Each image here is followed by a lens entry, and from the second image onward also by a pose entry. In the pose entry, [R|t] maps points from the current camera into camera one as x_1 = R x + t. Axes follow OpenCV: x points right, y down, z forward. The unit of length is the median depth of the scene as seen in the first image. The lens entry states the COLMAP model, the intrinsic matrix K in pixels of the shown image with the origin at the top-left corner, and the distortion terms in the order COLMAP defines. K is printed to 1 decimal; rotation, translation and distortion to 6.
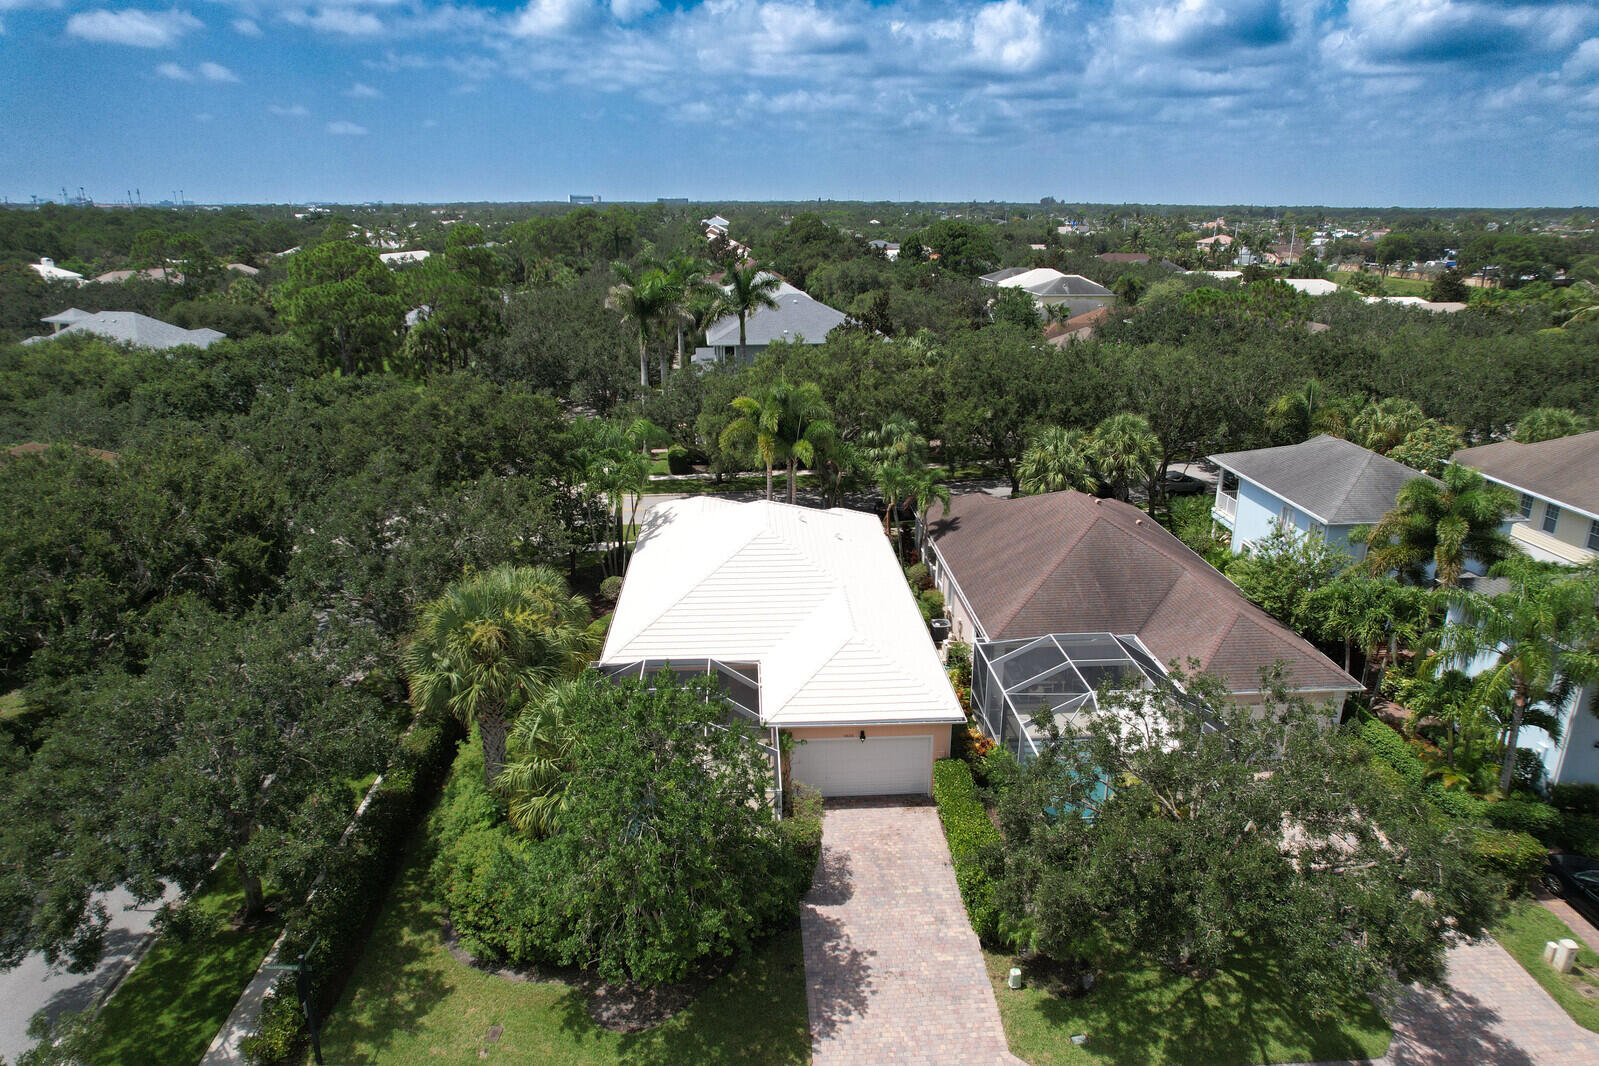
lens RADIAL K [[1018.2, 0, 810.3], [0, 1018.2, 537.4], [0, 0, 1]] dist [-0.072496, 0.070216]
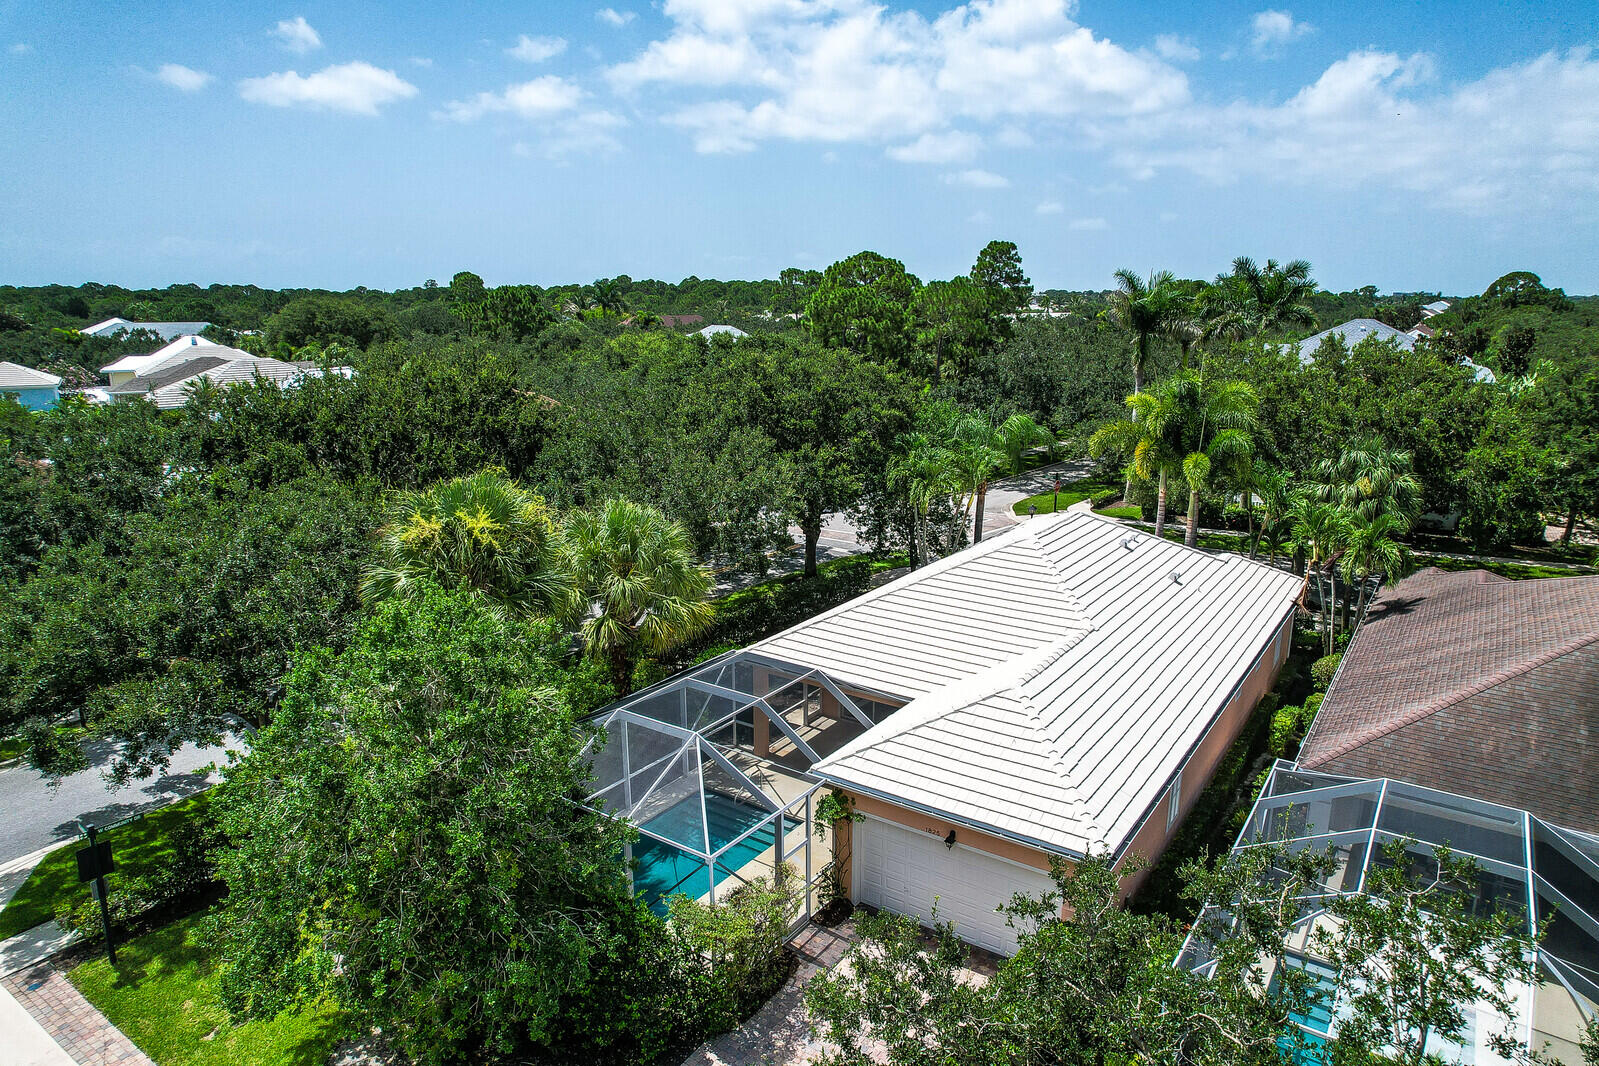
lens RADIAL K [[1018.2, 0, 810.3], [0, 1018.2, 537.4], [0, 0, 1]] dist [-0.072496, 0.070216]
pose [[0.789227, 0.145147, -0.596702, 0.202549], [-0.195786, 0.980433, -0.020467, 0.029004], [0.582056, 0.132979, 0.802201, 0.275192]]
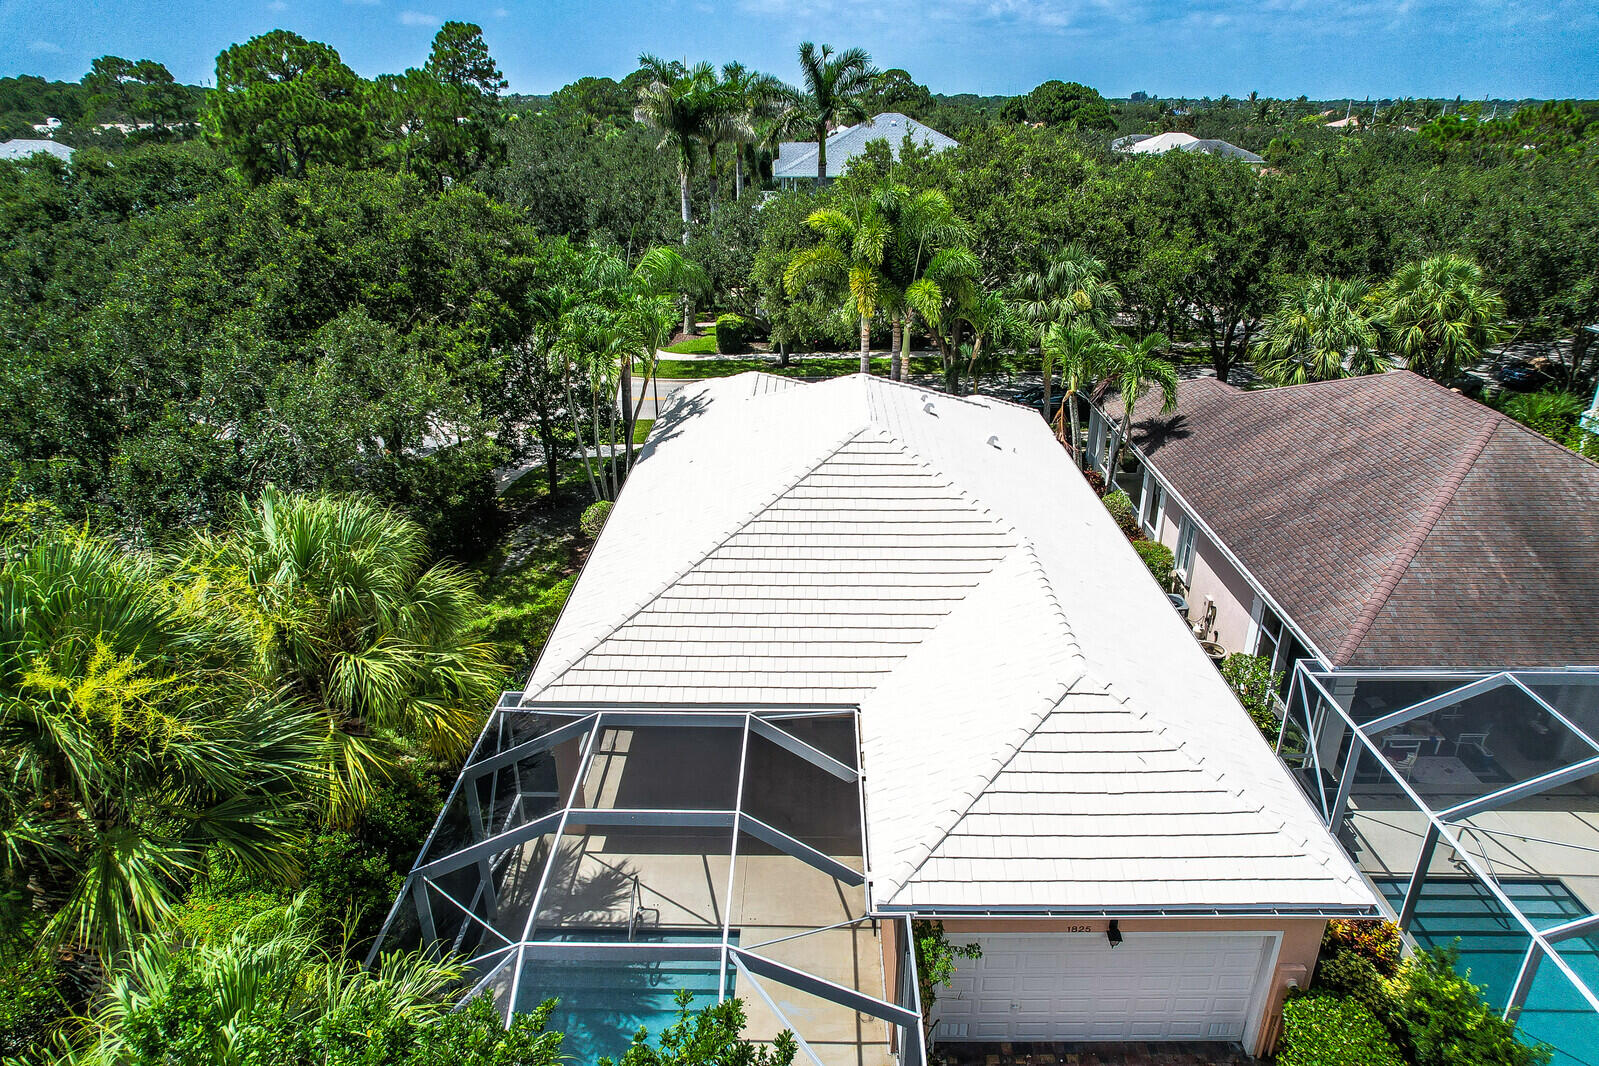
lens RADIAL K [[1018.2, 0, 810.3], [0, 1018.2, 537.4], [0, 0, 1]] dist [-0.072496, 0.070216]
pose [[0.997551, 0.029102, -0.063604, -0.031005], [-0.023203, 0.995527, 0.091587, 0.001818], [0.065985, -0.089887, 0.993764, 0.381020]]
